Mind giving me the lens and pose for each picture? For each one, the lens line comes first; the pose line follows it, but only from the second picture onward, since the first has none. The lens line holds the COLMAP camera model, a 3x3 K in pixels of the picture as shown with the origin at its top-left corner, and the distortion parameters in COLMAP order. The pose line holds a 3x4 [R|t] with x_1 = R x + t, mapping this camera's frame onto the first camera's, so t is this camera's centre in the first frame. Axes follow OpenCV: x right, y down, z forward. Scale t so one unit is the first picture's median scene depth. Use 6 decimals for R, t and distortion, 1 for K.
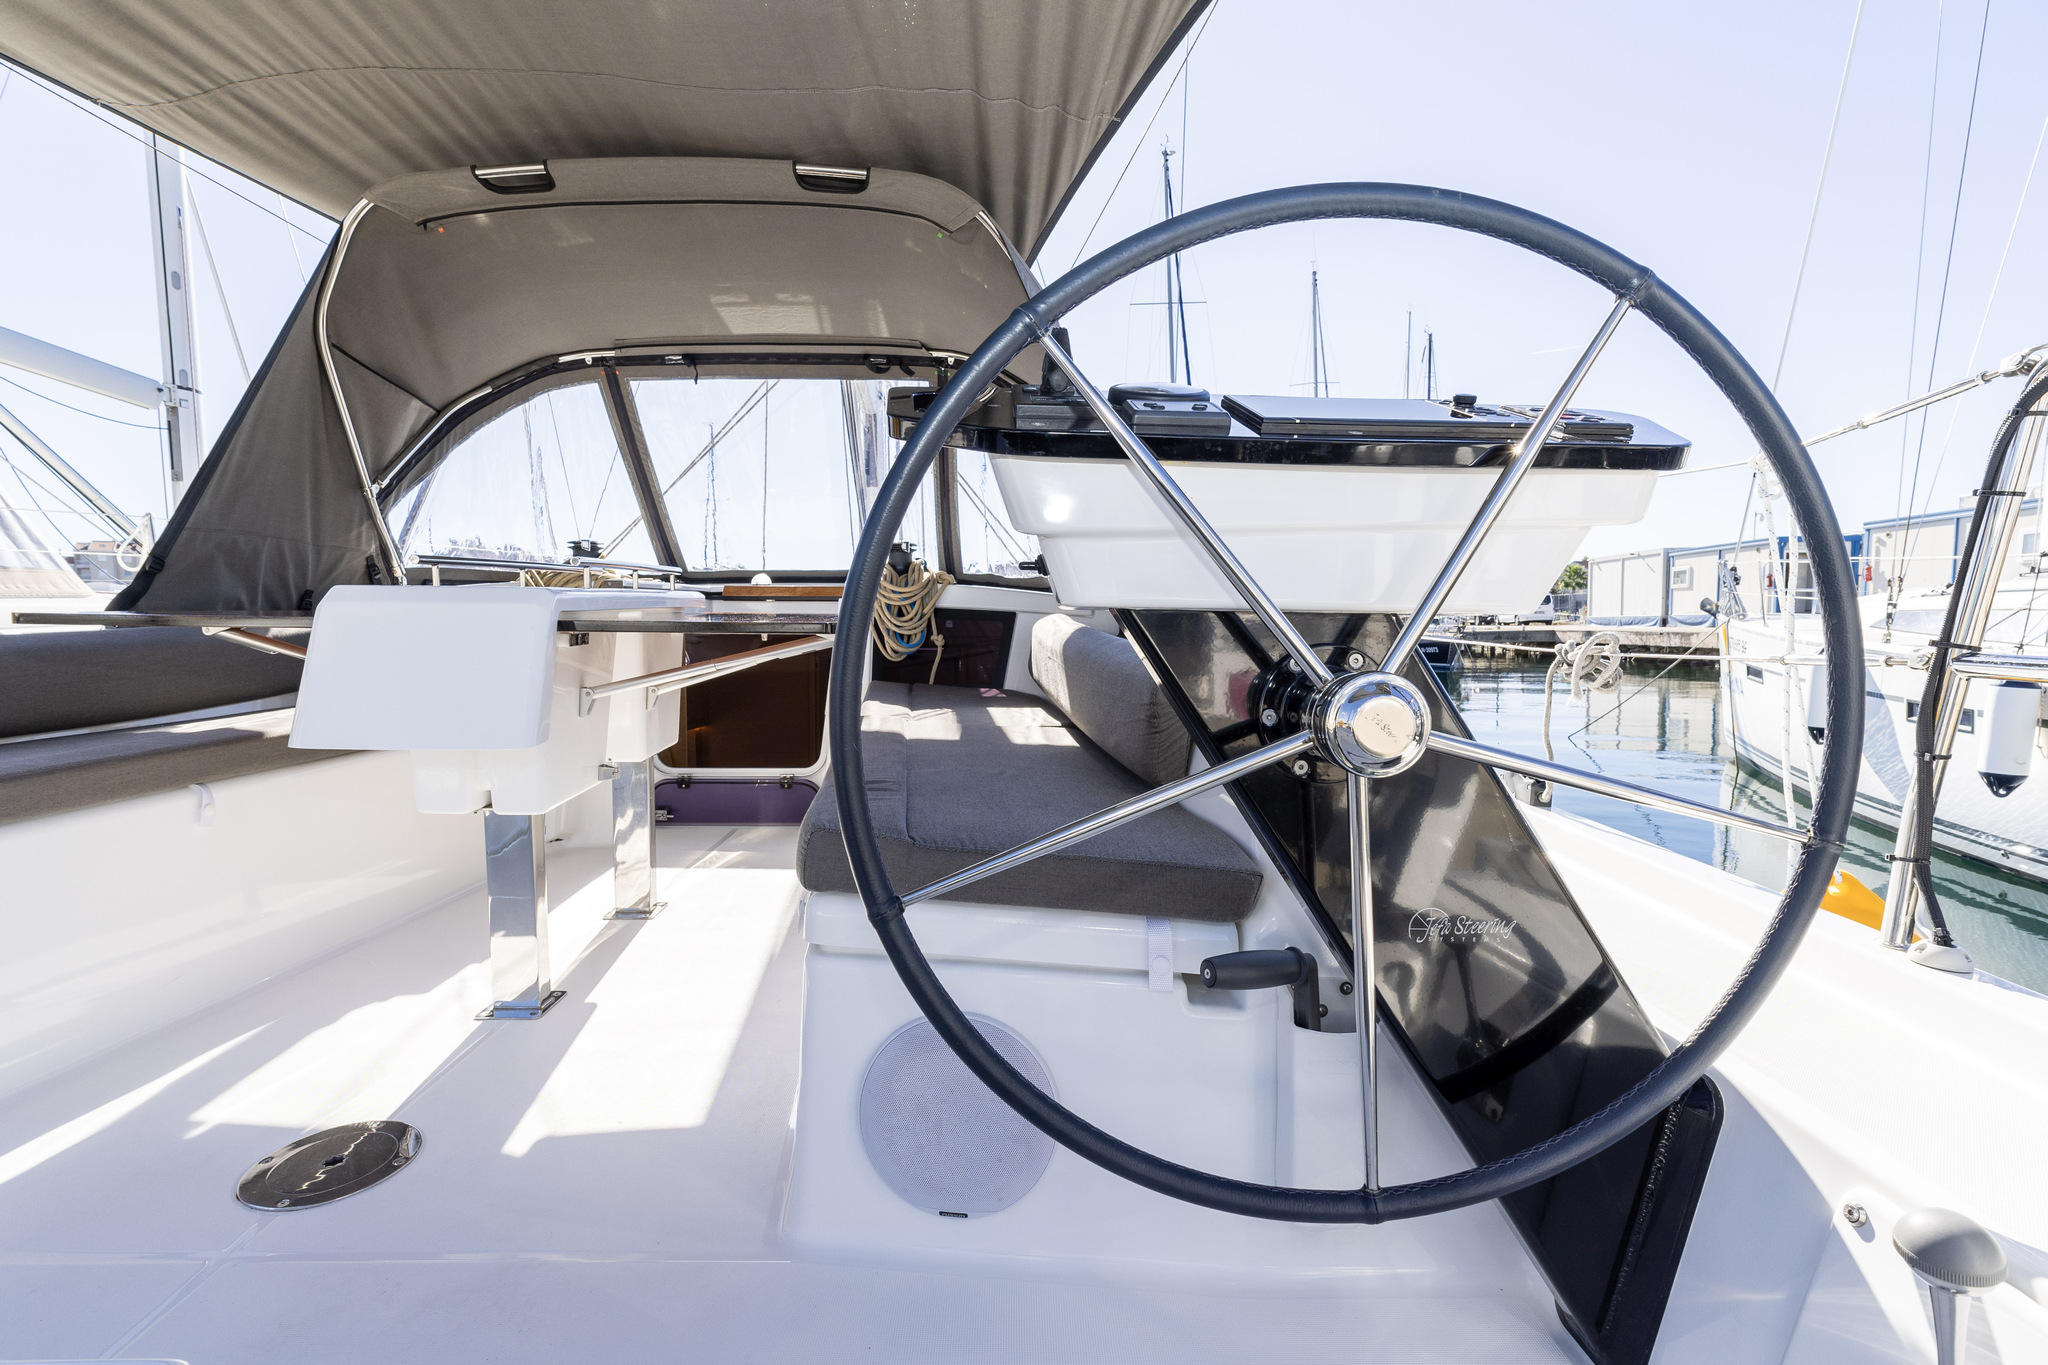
lens RADIAL K [[942.7, 0, 1024.0], [0, 942.7, 682.5], [0, 0, 1]] dist [-0.000580, 0.000057]
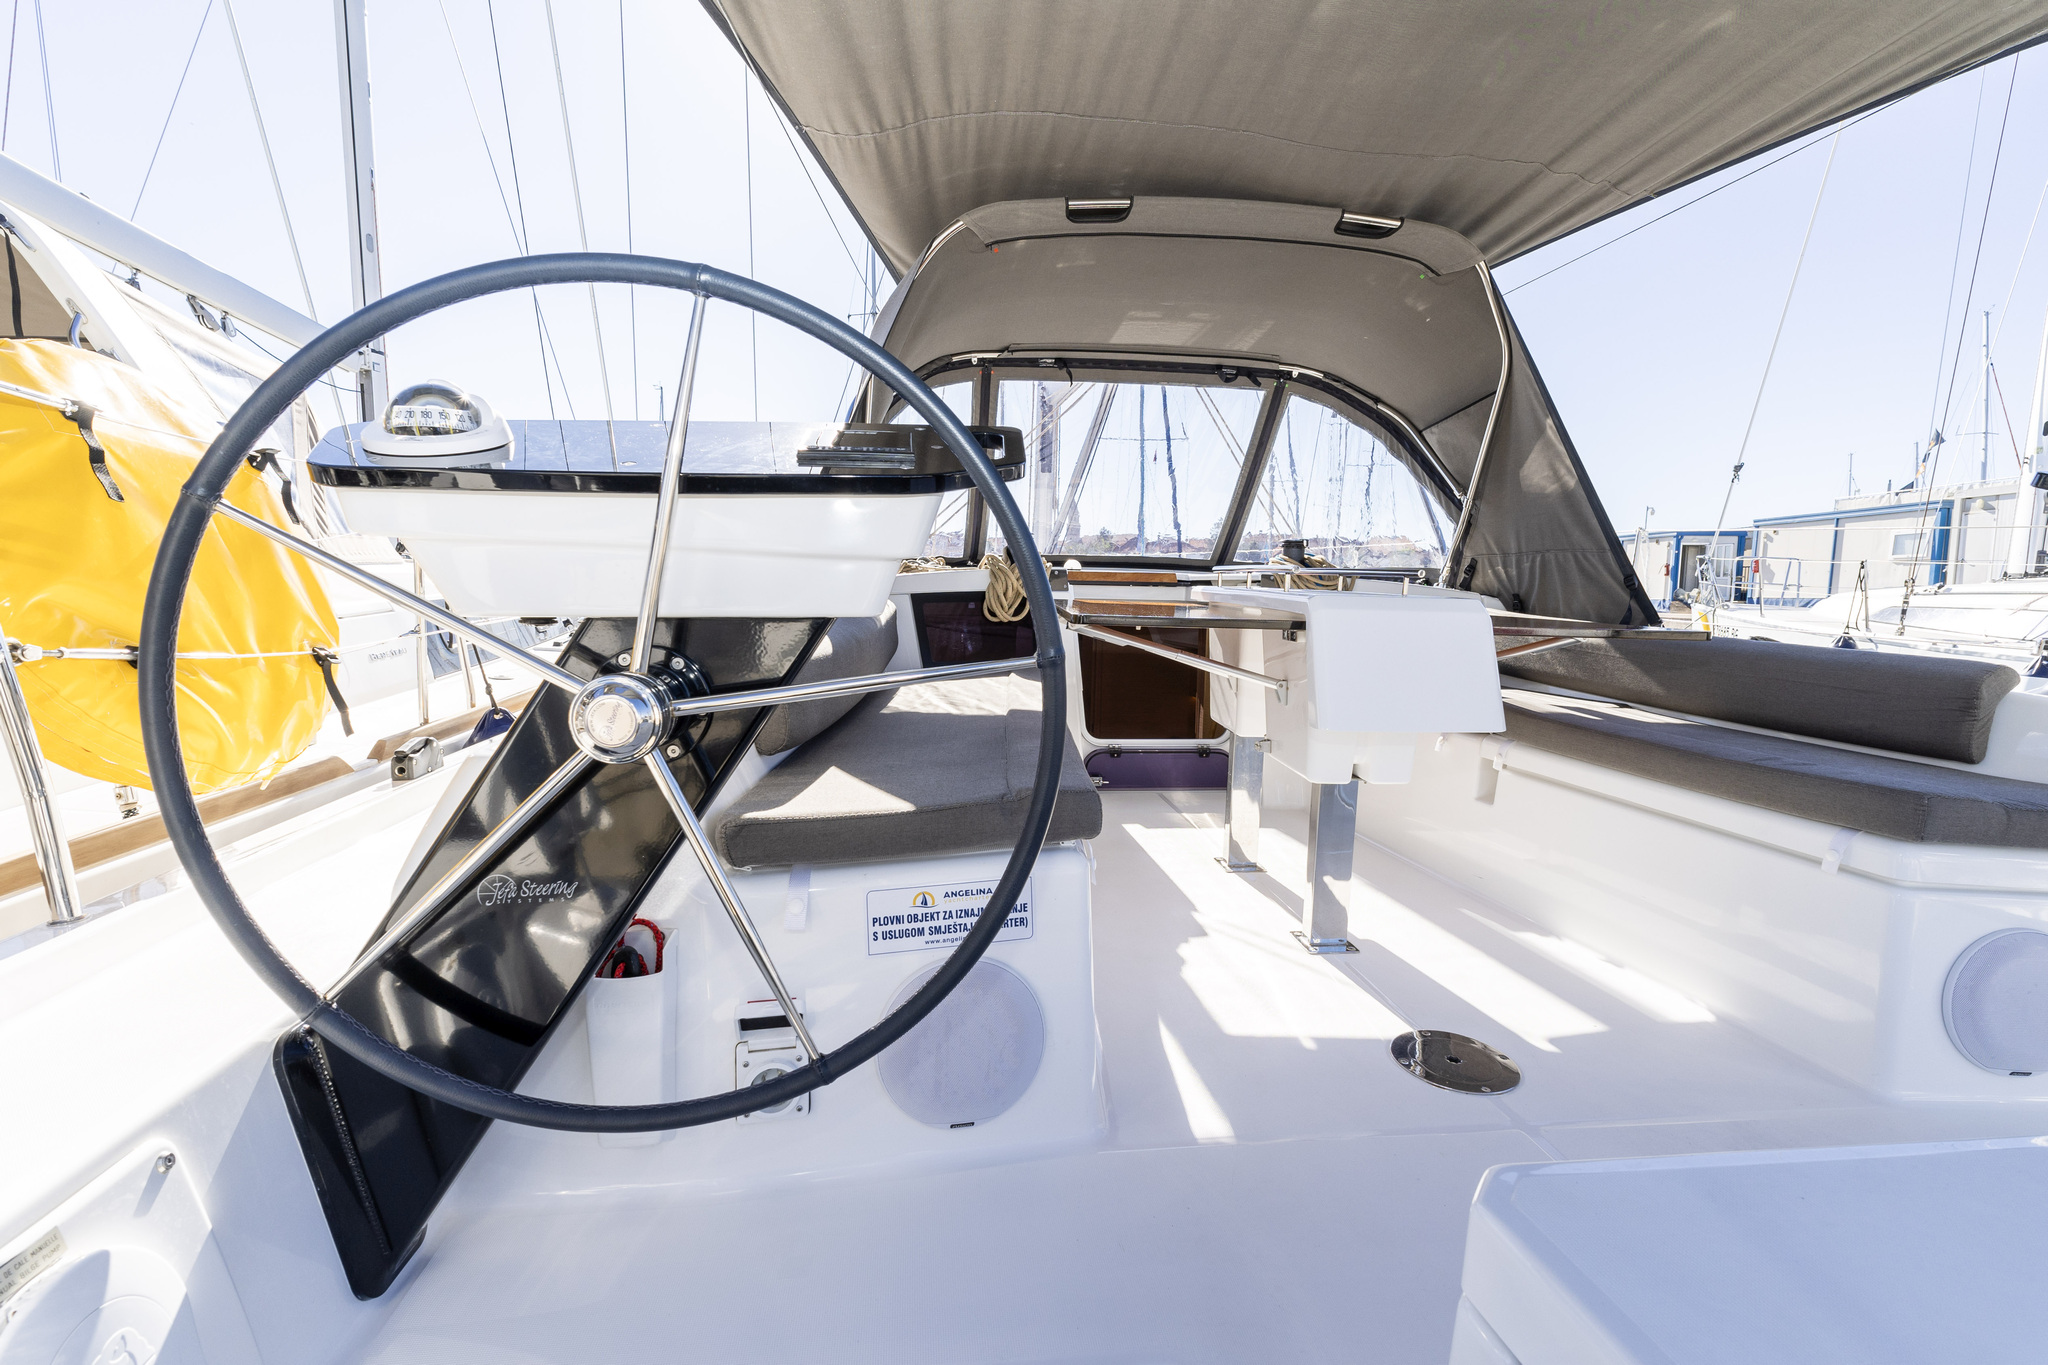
lens RADIAL K [[914.5, 0, 1023.5], [0, 914.5, 656.2], [0, 0, 1]] dist [0.000933, 0.000191]
pose [[0.994961, 0.008335, 0.099915, -0.553618], [-0.008669, 0.999958, 0.002909, -0.008226], [-0.099887, -0.003761, 0.994992, -0.052042]]
